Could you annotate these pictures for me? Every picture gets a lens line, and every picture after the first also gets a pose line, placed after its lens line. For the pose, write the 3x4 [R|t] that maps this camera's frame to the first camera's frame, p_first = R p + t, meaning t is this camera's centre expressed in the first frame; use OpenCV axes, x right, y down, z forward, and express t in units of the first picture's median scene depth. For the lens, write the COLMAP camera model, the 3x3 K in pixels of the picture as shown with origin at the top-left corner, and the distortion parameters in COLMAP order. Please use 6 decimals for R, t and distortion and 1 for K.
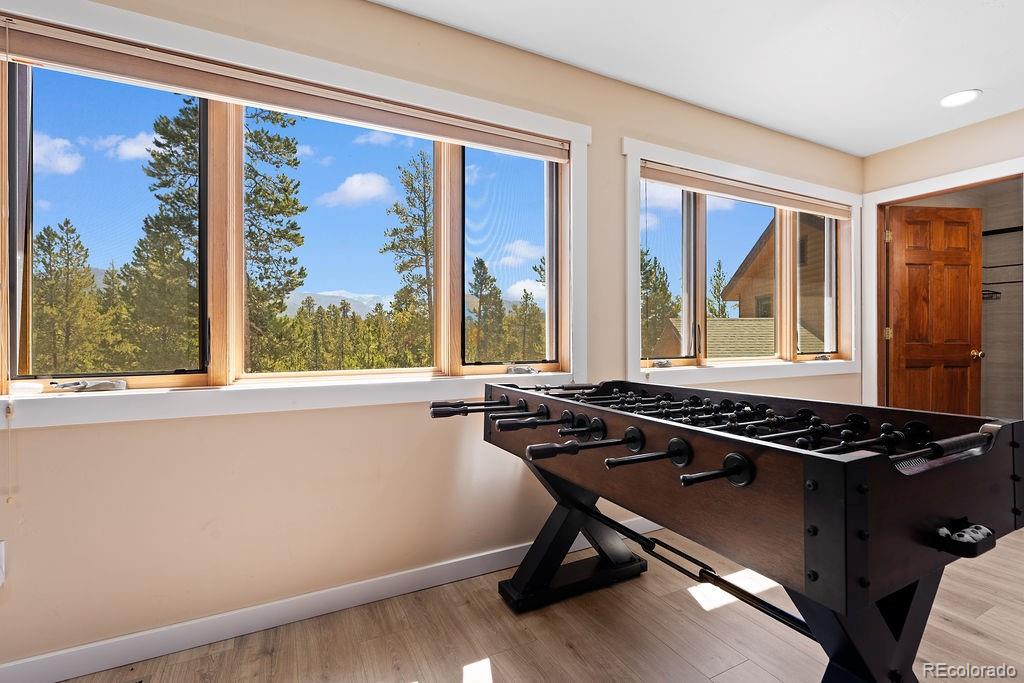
lens RADIAL K [[463.7, 0, 512.2], [0, 463.7, 335.6], [0, 0, 1]] dist [-0.001597, -0.000644]
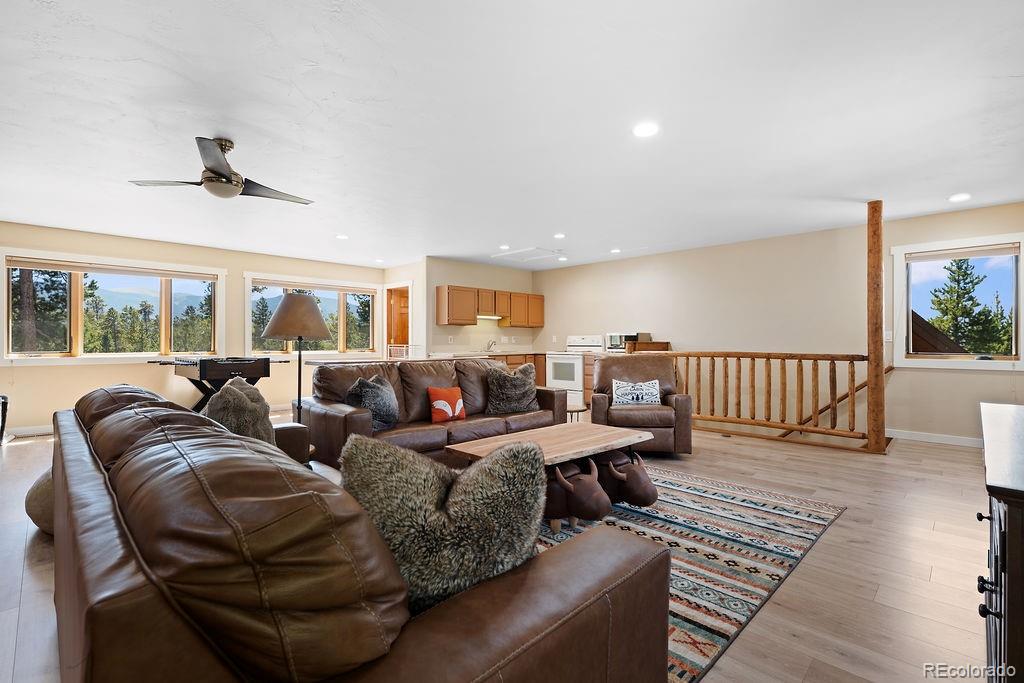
lens RADIAL K [[463.7, 0, 511.0], [0, 463.7, 343.7], [0, 0, 1]] dist [-0.001597, -0.000644]
pose [[0.949616, 0.000054, 0.313417, 0.631616], [-0.001210, 0.999993, 0.003494, 0.001354], [-0.313415, -0.003697, 0.949609, -1.537793]]
